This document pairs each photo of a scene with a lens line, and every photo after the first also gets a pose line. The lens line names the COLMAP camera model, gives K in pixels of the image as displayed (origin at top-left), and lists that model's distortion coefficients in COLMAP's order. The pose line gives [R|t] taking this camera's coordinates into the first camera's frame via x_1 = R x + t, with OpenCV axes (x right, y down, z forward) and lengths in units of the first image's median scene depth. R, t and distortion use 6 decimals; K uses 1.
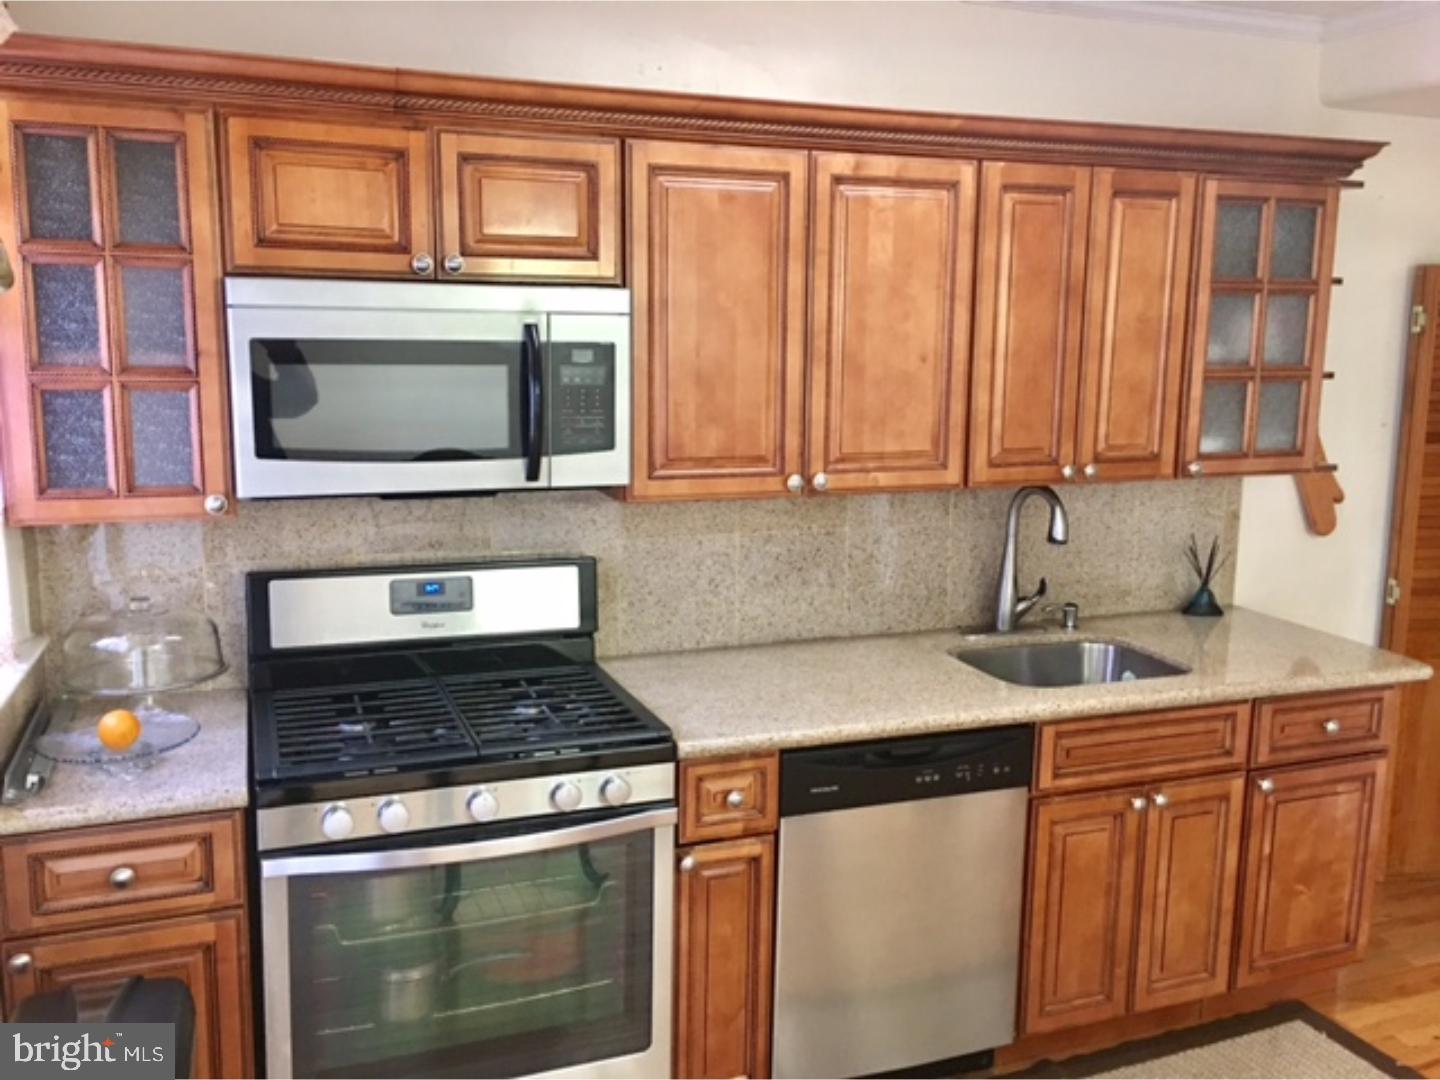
lens RADIAL K [[1207.9, 0, 701.1], [0, 1207.9, 534.6], [0, 0, 1]] dist [0.014098, -0.000183]
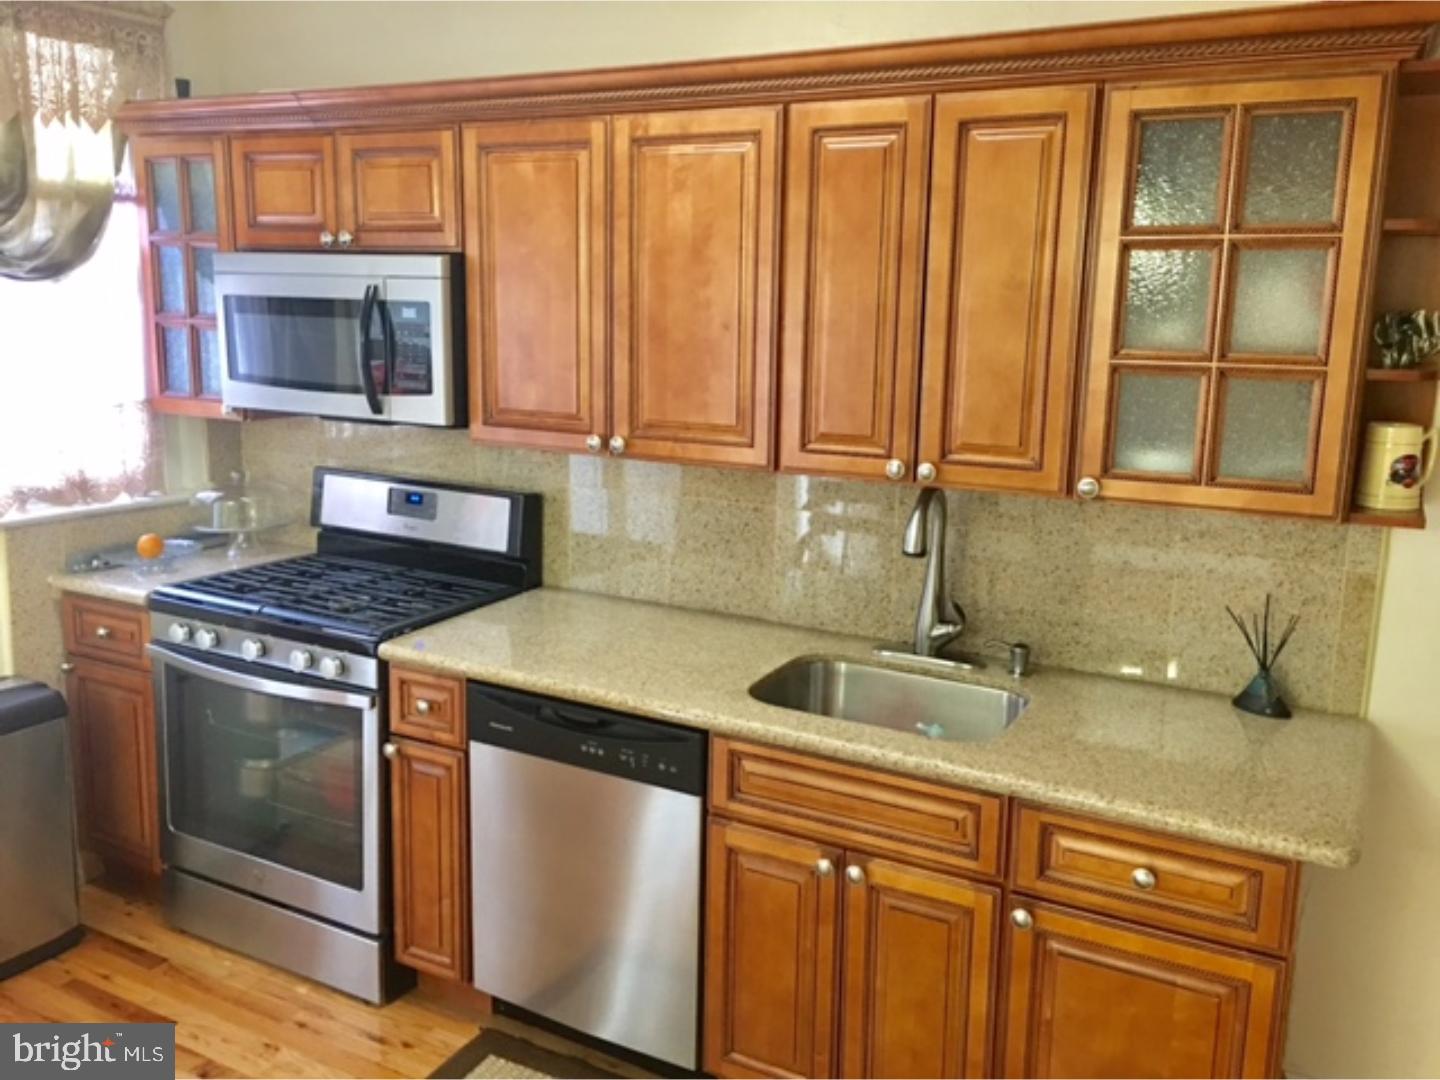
lens RADIAL K [[1207.9, 0, 701.1], [0, 1207.9, 534.6], [0, 0, 1]] dist [0.014098, -0.000183]
pose [[0.669183, 0.153082, -0.727159, 0.814081], [-0.135208, 0.987299, 0.083419, -0.057828], [0.730693, 0.042495, 0.681382, 0.333080]]
